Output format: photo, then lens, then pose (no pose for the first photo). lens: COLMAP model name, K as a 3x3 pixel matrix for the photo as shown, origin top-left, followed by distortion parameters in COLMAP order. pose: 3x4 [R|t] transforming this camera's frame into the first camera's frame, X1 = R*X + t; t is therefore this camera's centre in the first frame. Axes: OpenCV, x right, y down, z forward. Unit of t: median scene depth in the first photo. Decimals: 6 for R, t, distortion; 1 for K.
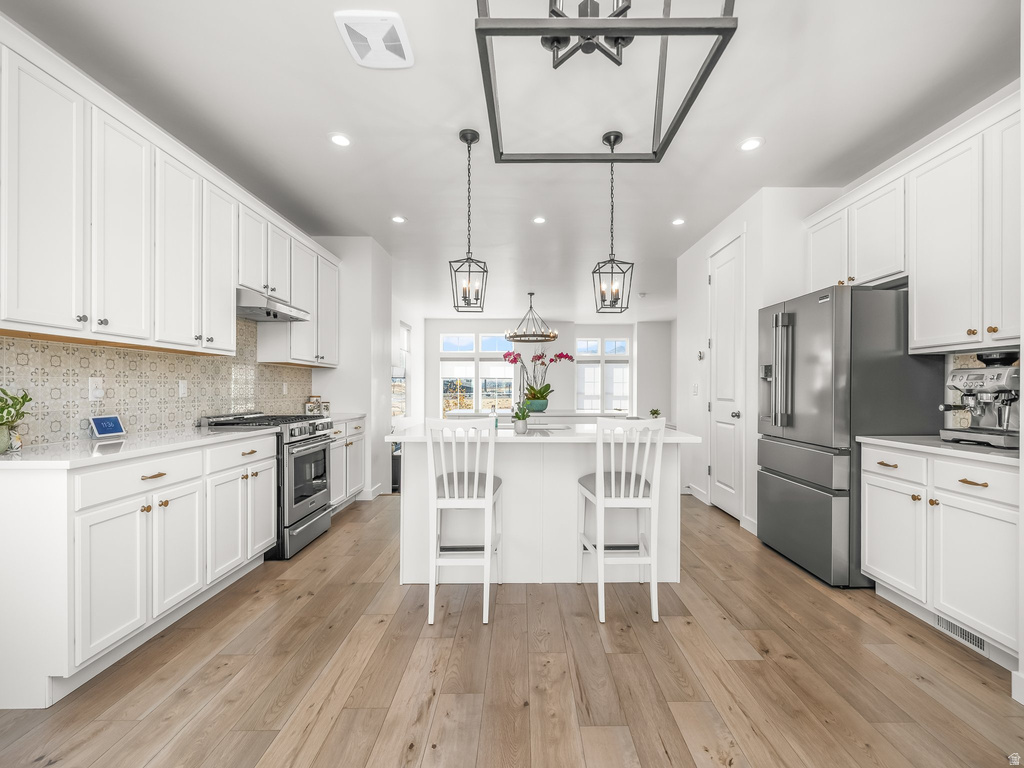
lens RADIAL K [[431.9, 0, 527.9], [0, 431.9, 389.3], [0, 0, 1]] dist [-0.001590, 0.000772]
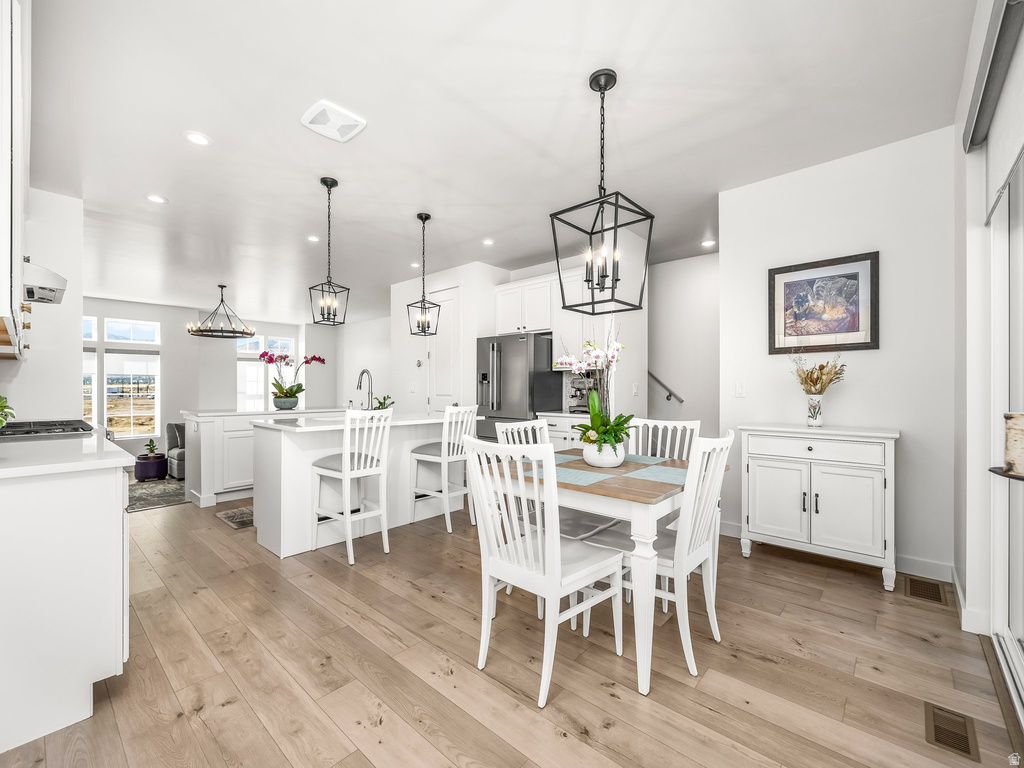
lens RADIAL K [[431.9, 0, 492.2], [0, 431.9, 387.3], [0, 0, 1]] dist [-0.001590, 0.000772]
pose [[0.700605, 0.000661, 0.713549, -0.765190], [0.001600, 0.999996, -0.002497, 0.001649], [-0.713548, 0.002891, 0.700601, -0.211618]]
